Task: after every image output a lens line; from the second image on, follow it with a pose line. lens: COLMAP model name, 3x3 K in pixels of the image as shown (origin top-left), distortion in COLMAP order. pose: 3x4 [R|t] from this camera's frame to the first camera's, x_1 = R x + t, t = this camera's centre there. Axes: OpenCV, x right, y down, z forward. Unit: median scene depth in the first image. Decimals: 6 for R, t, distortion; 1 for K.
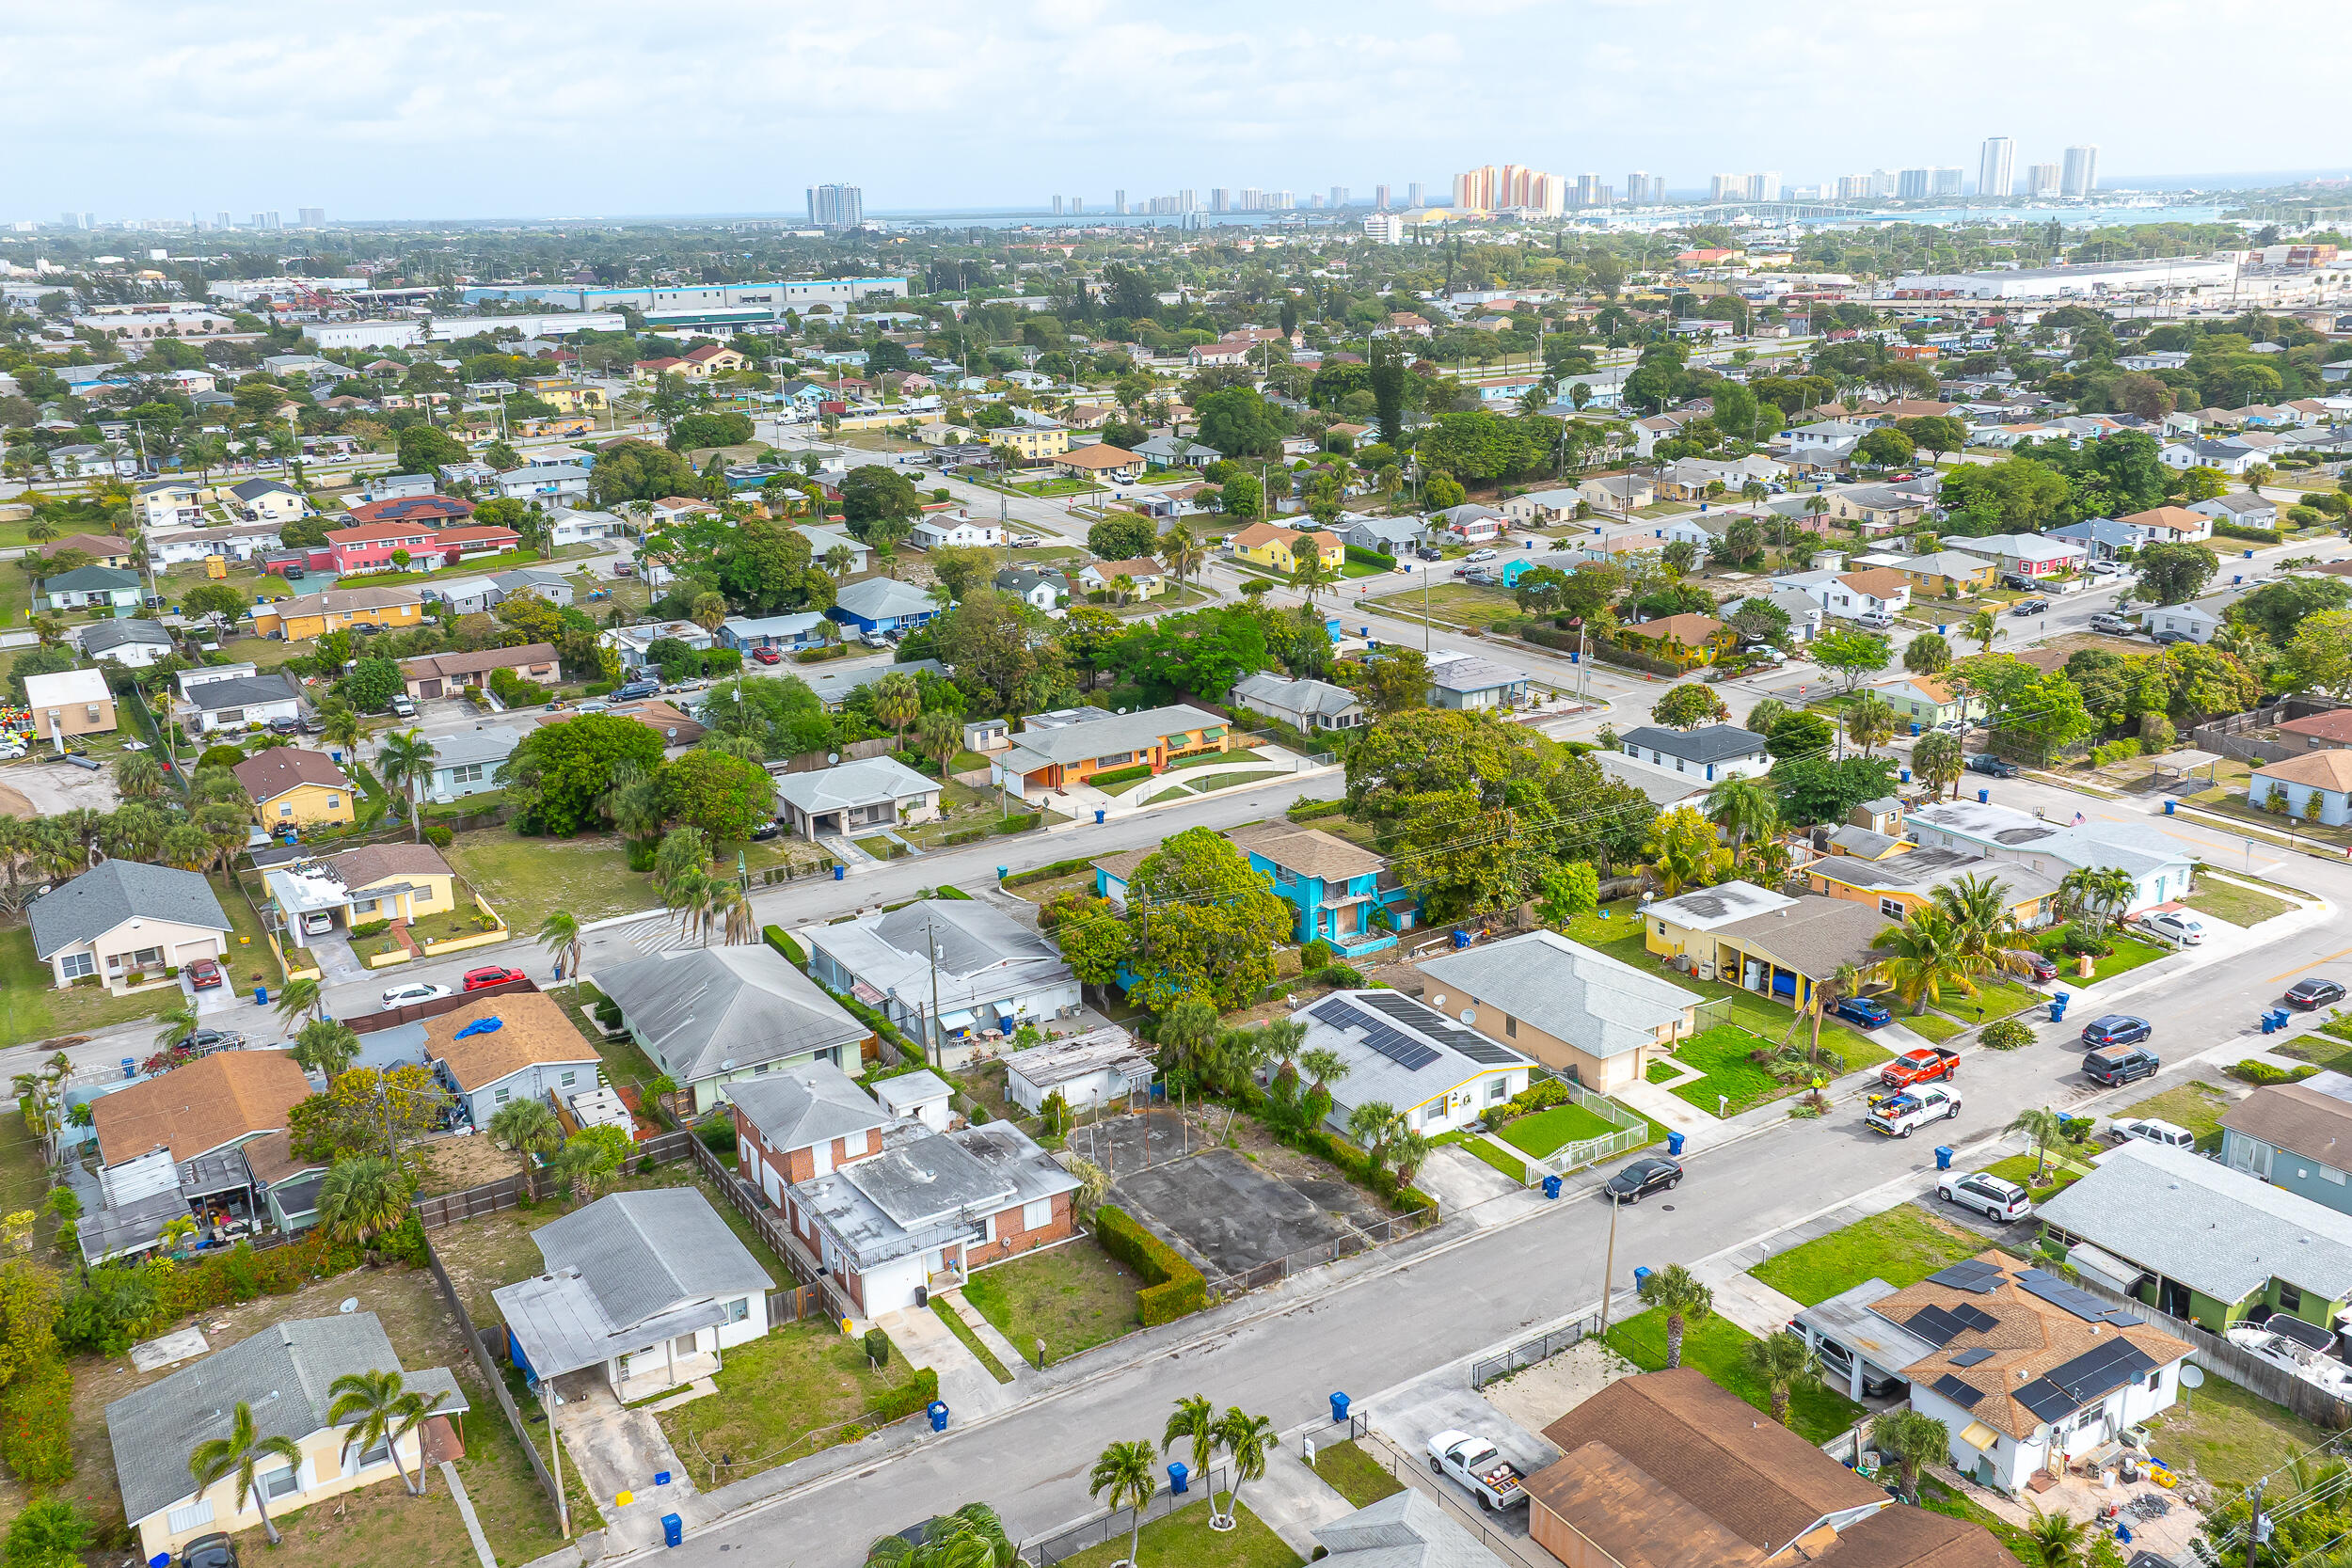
lens RADIAL K [[1967.6, 0, 1179.2], [0, 1967.6, 770.8], [0, 0, 1]] dist [0.031121, -0.006808]
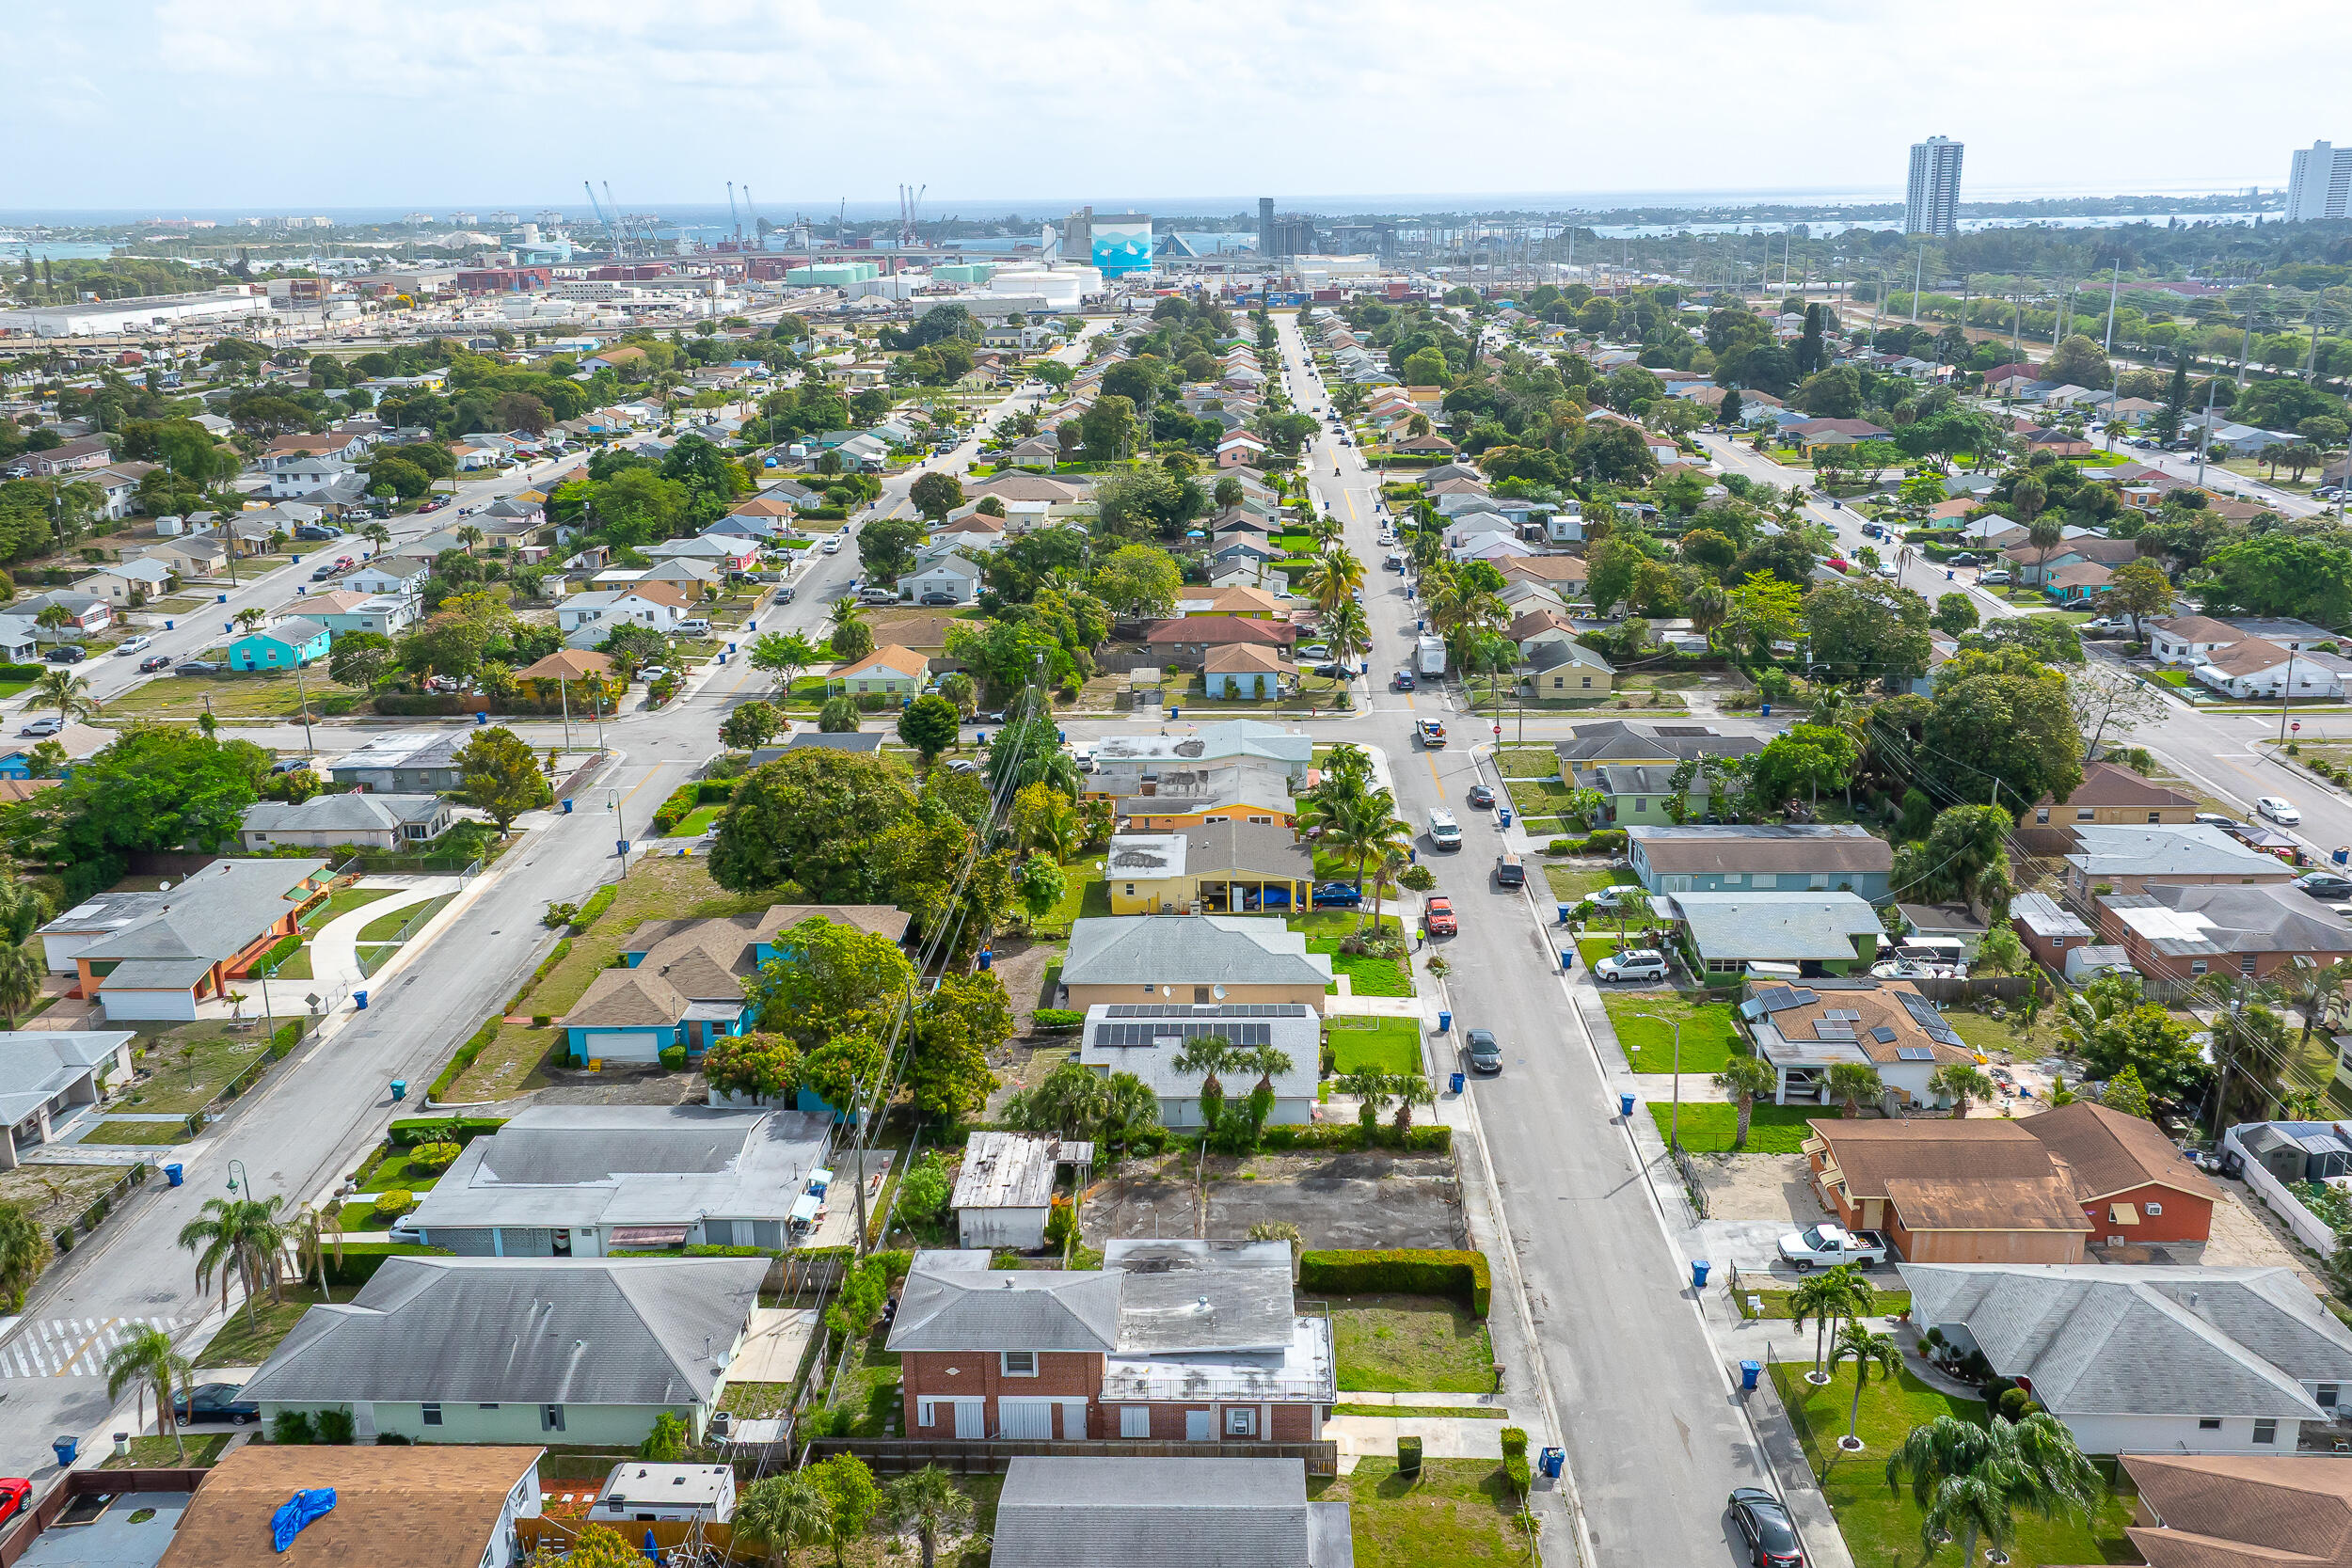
lens RADIAL K [[1967.6, 0, 1179.2], [0, 1967.6, 770.8], [0, 0, 1]] dist [0.031121, -0.006808]
pose [[0.557514, -0.219706, 0.800567, -0.496535], [0.233776, 0.966868, 0.102544, -0.073148], [-0.796572, 0.129983, 0.590405, 0.293821]]
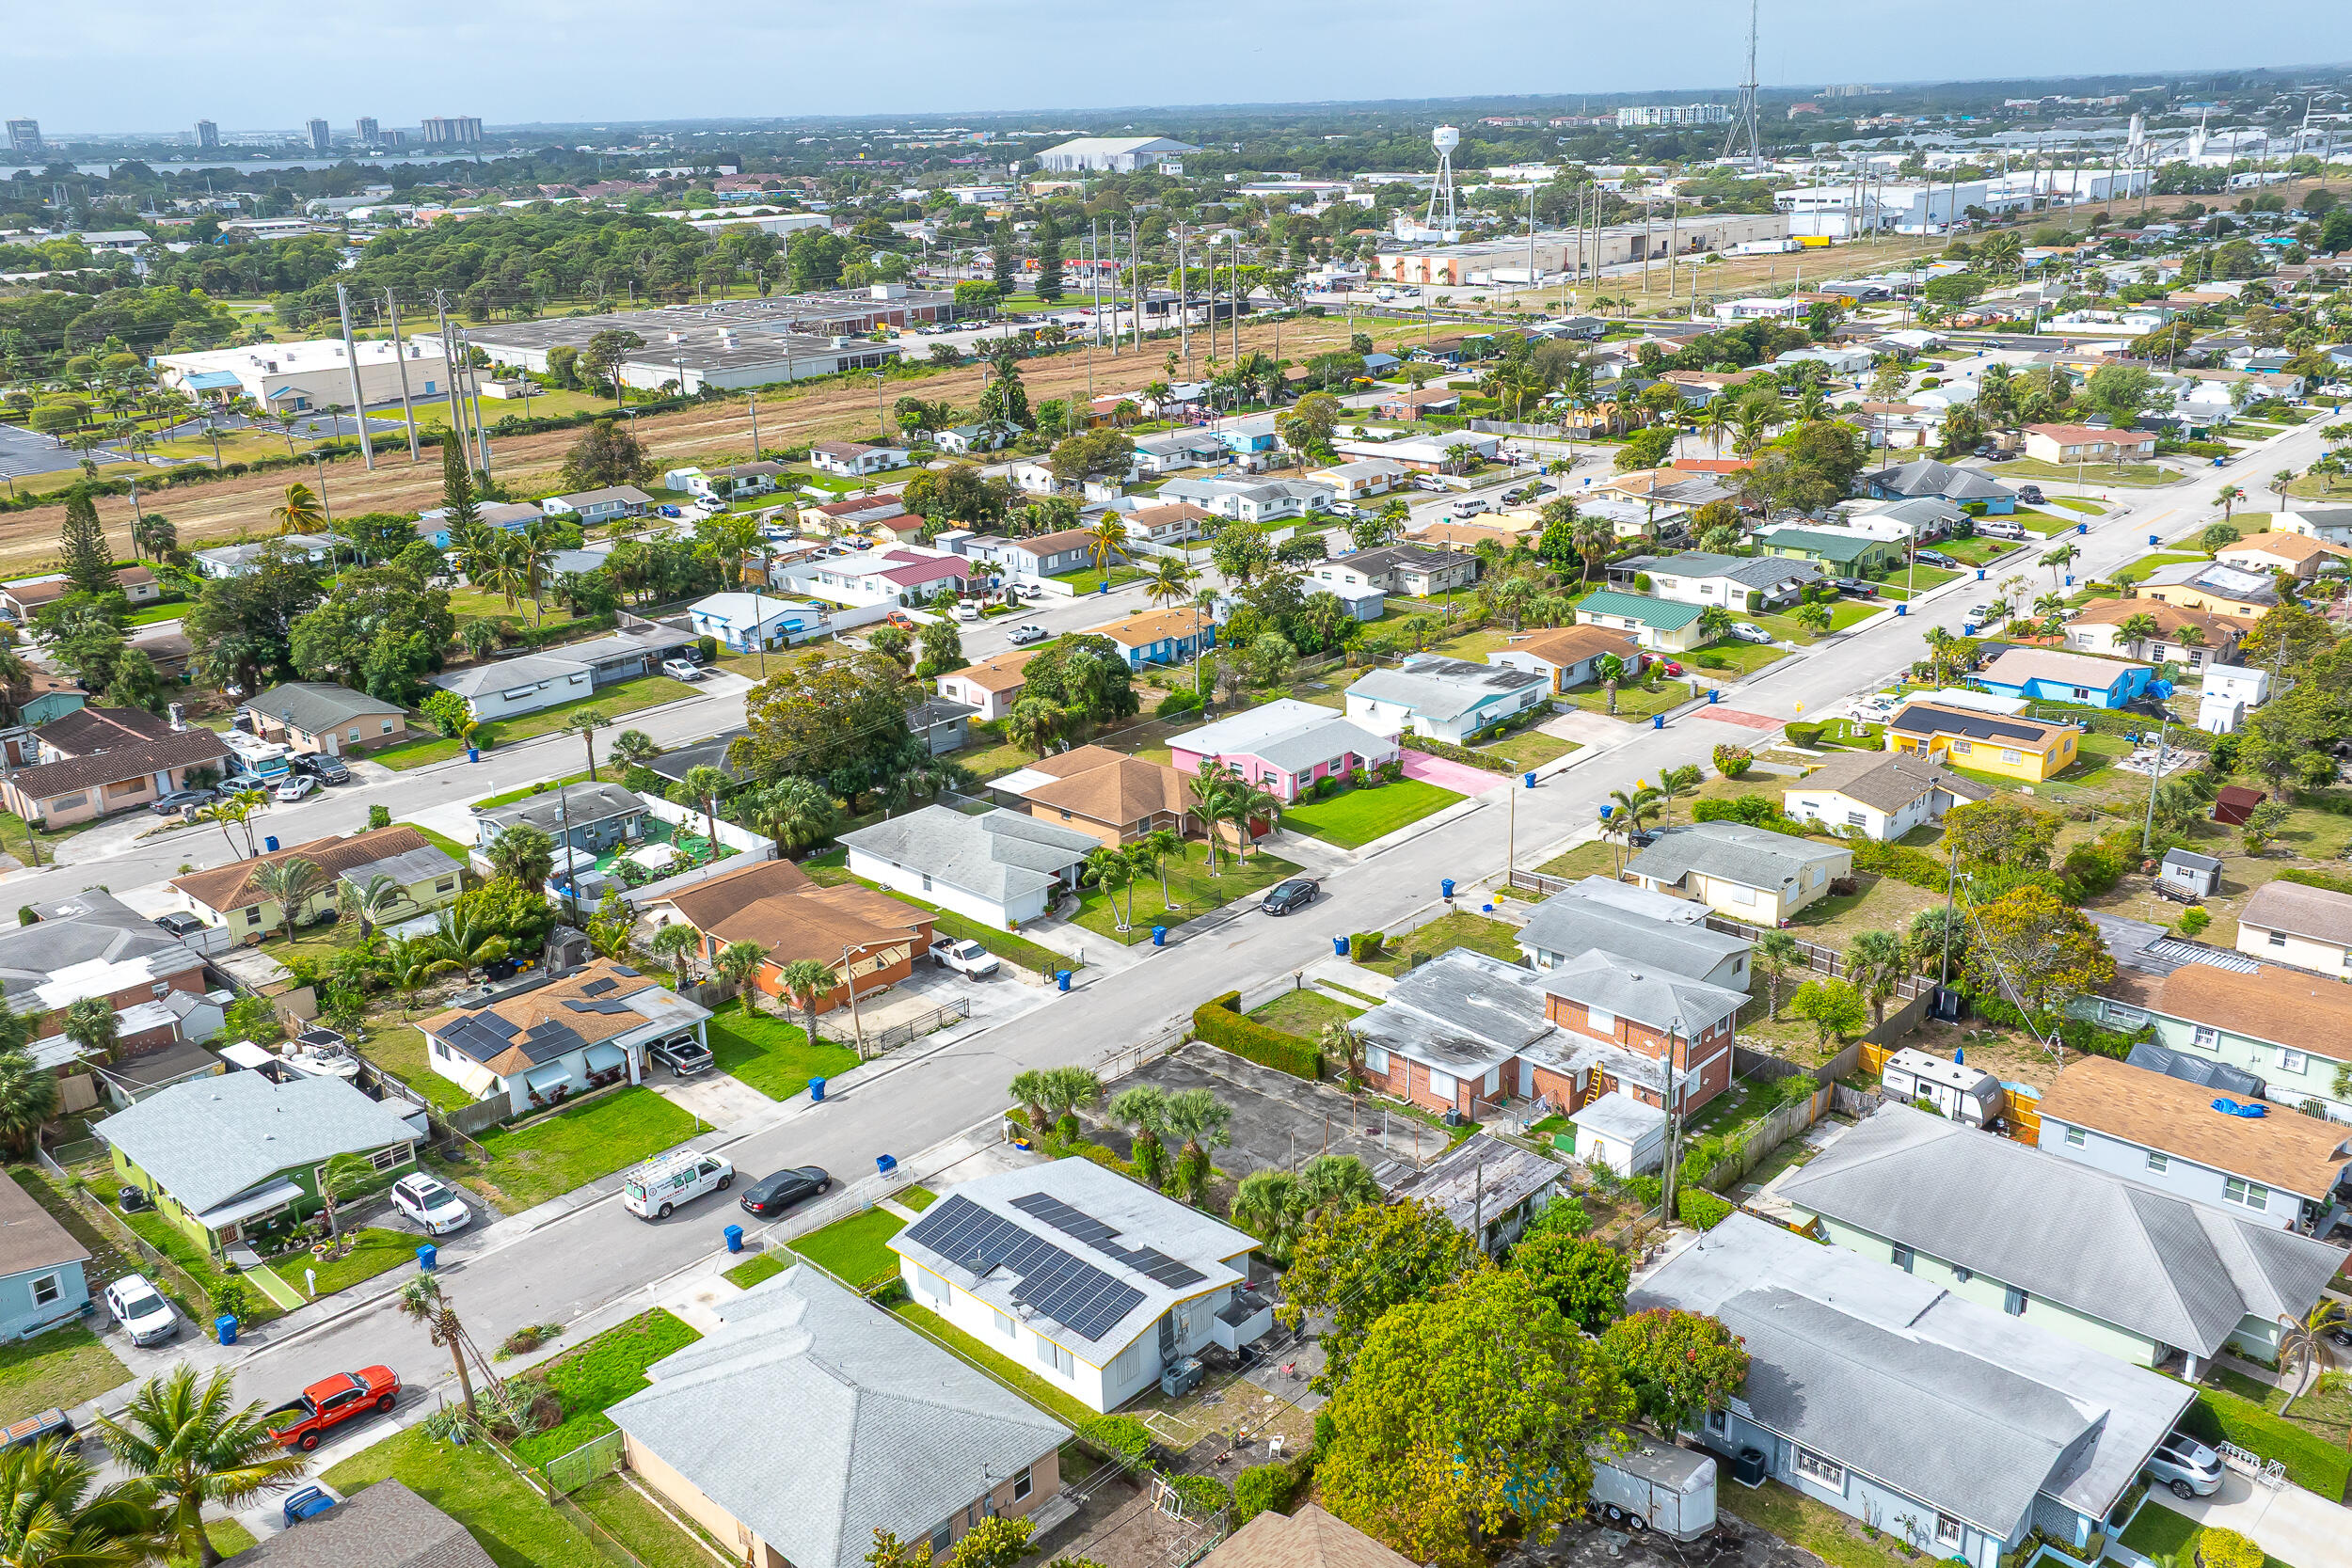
lens RADIAL K [[1967.6, 0, 1179.2], [0, 1967.6, 770.8], [0, 0, 1]] dist [0.031121, -0.006808]
pose [[-0.968164, 0.125514, -0.216574, 0.154816], [-0.020713, 0.822065, 0.569016, -0.318163], [0.249457, 0.555387, -0.793295, 1.107247]]
